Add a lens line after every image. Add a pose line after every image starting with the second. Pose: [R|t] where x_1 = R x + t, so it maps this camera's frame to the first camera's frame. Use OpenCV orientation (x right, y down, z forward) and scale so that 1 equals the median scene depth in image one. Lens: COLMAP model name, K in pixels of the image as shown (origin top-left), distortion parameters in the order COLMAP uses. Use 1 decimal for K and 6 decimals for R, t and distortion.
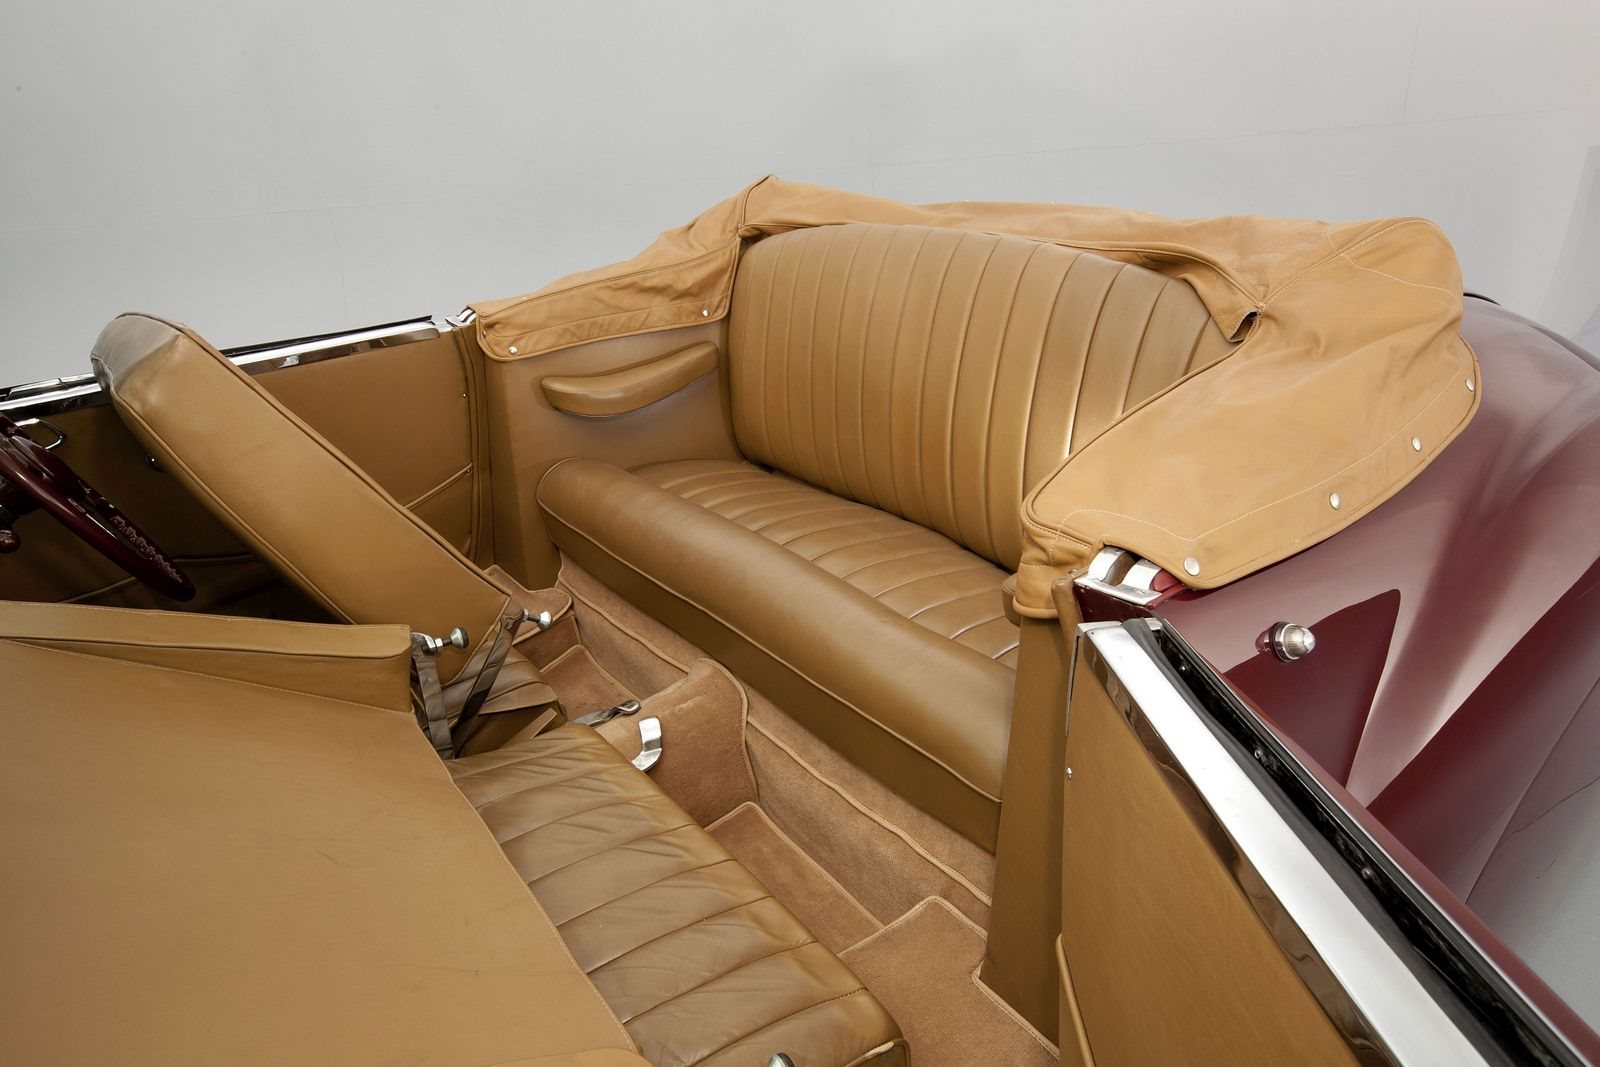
lens RADIAL K [[1111.8, 0, 799.2], [0, 1111.8, 535.4], [0, 0, 1]] dist [-0.007908, -0.001675]
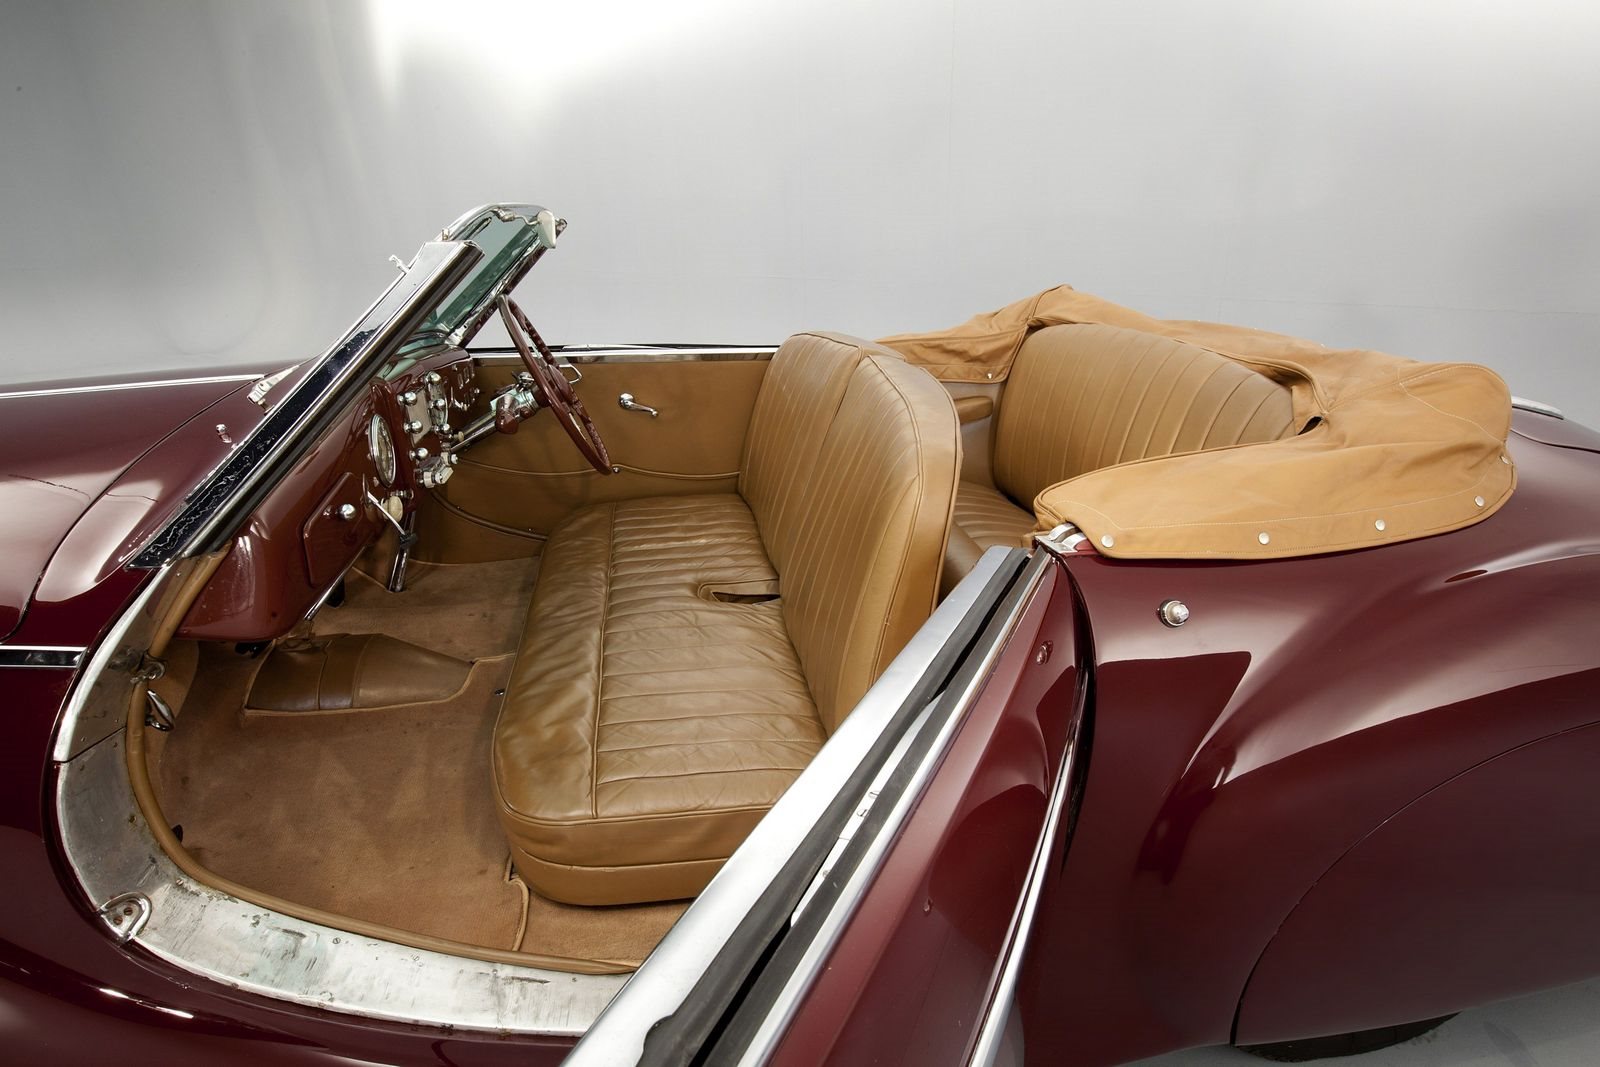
lens RADIAL K [[935.0, 0, 801.5], [0, 935.0, 531.9], [0, 0, 1]] dist [-0.000317, 0.000384]
pose [[0.894394, 0.227105, -0.385335, 0.202937], [-0.249115, 0.968445, -0.007441, 0.055304], [0.371486, 0.102648, 0.922747, -0.137647]]
